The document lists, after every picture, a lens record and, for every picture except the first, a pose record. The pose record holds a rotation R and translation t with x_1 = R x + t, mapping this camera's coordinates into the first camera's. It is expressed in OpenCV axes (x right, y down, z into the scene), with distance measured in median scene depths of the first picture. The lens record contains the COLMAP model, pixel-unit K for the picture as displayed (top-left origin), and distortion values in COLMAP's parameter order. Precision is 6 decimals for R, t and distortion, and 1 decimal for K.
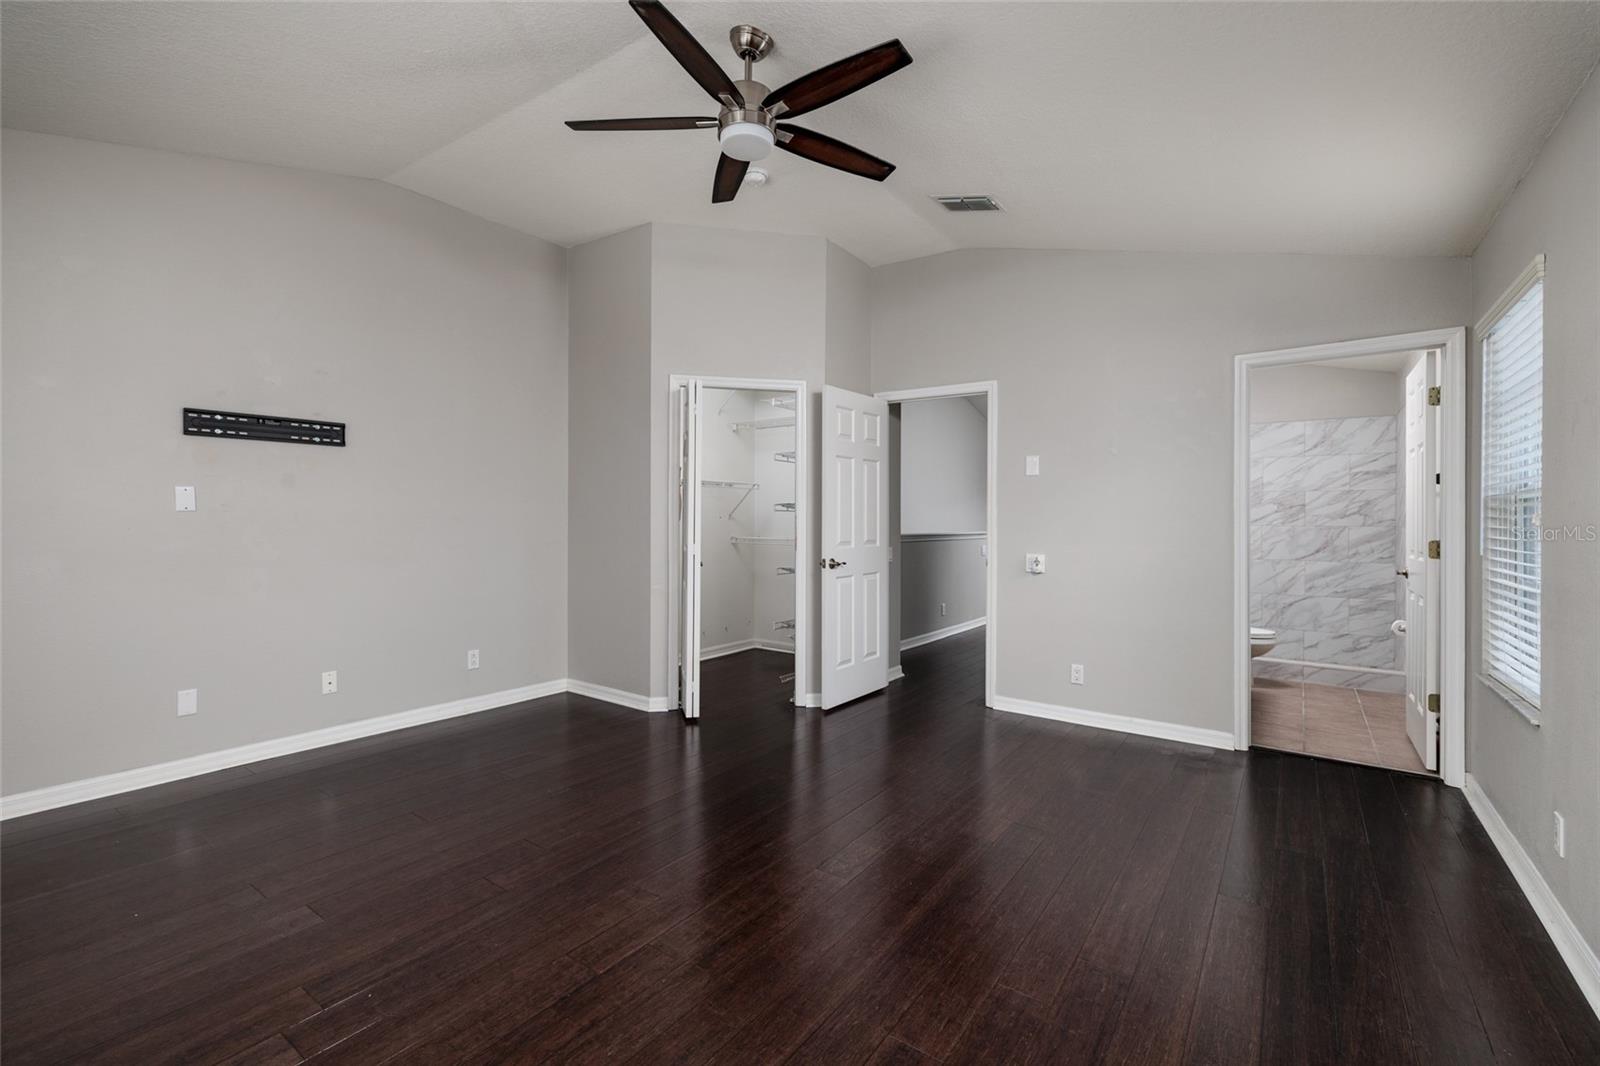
lens RADIAL K [[691.0, 0, 797.1], [0, 691.0, 526.4], [0, 0, 1]] dist [0.001928, -0.000071]
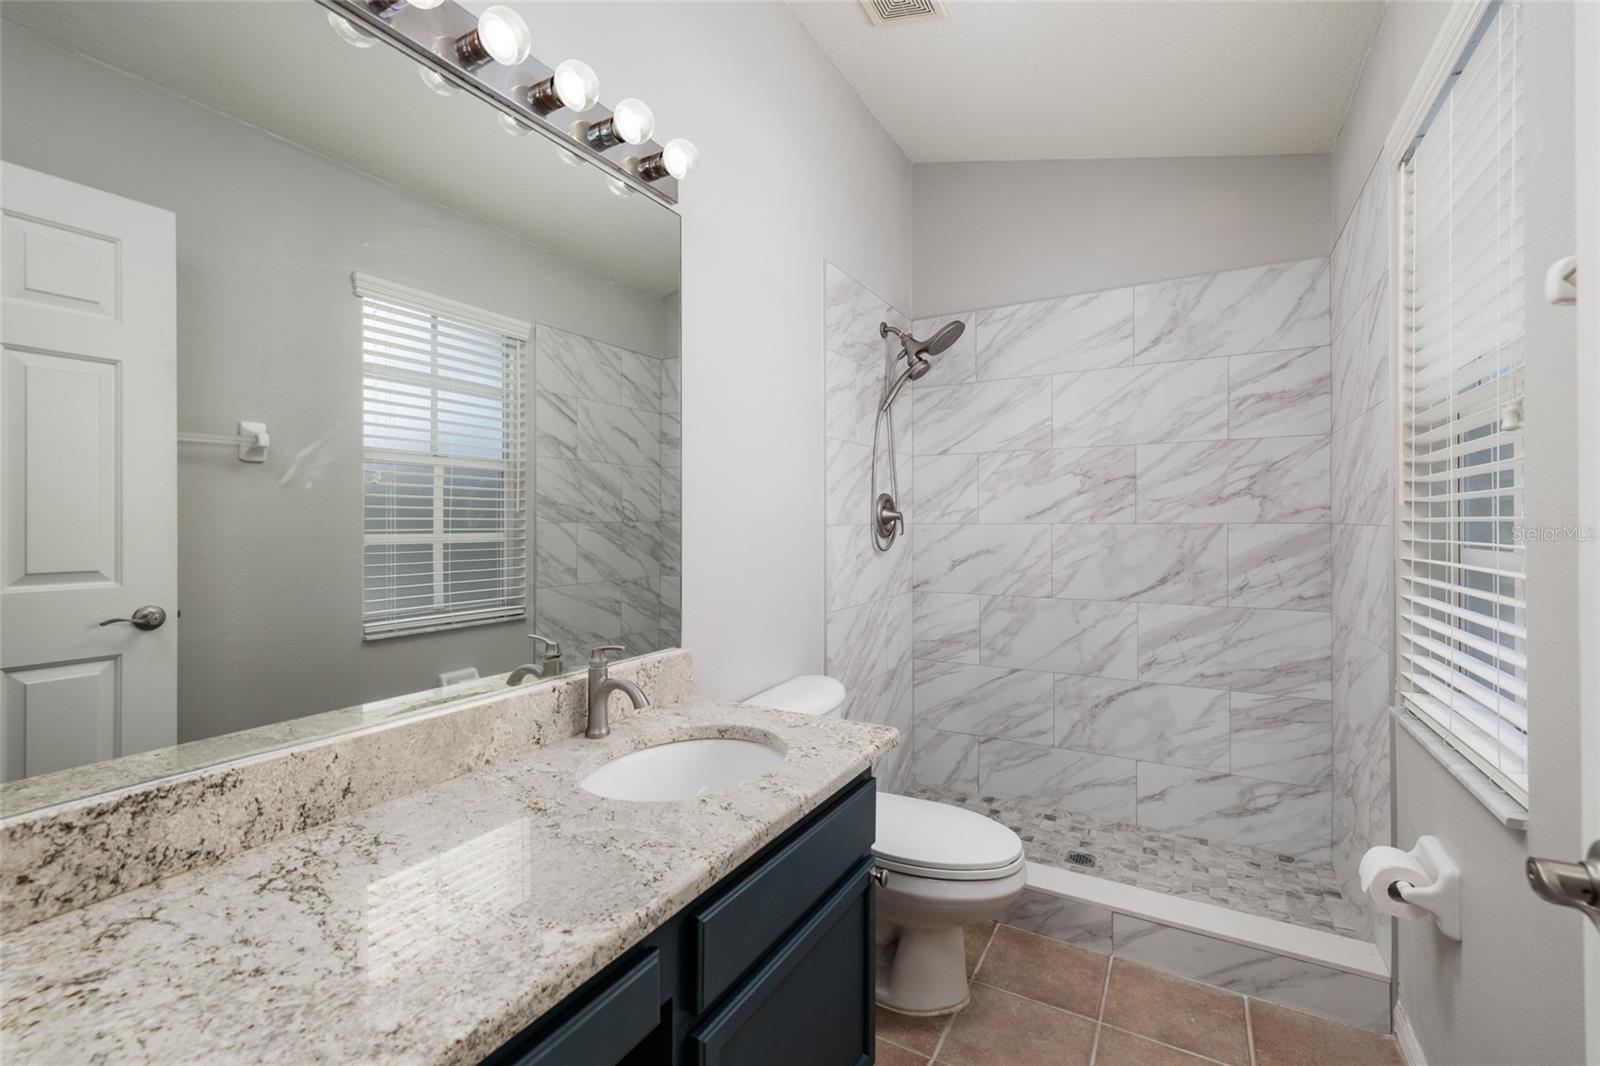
lens RADIAL K [[691.0, 0, 796.7], [0, 691.0, 526.6], [0, 0, 1]] dist [0.001928, -0.000071]
pose [[0.994183, -0.017390, 0.106295, 0.484791], [0.016515, 0.999822, 0.009105, -0.006472], [-0.106434, -0.007296, 0.994293, 0.600467]]
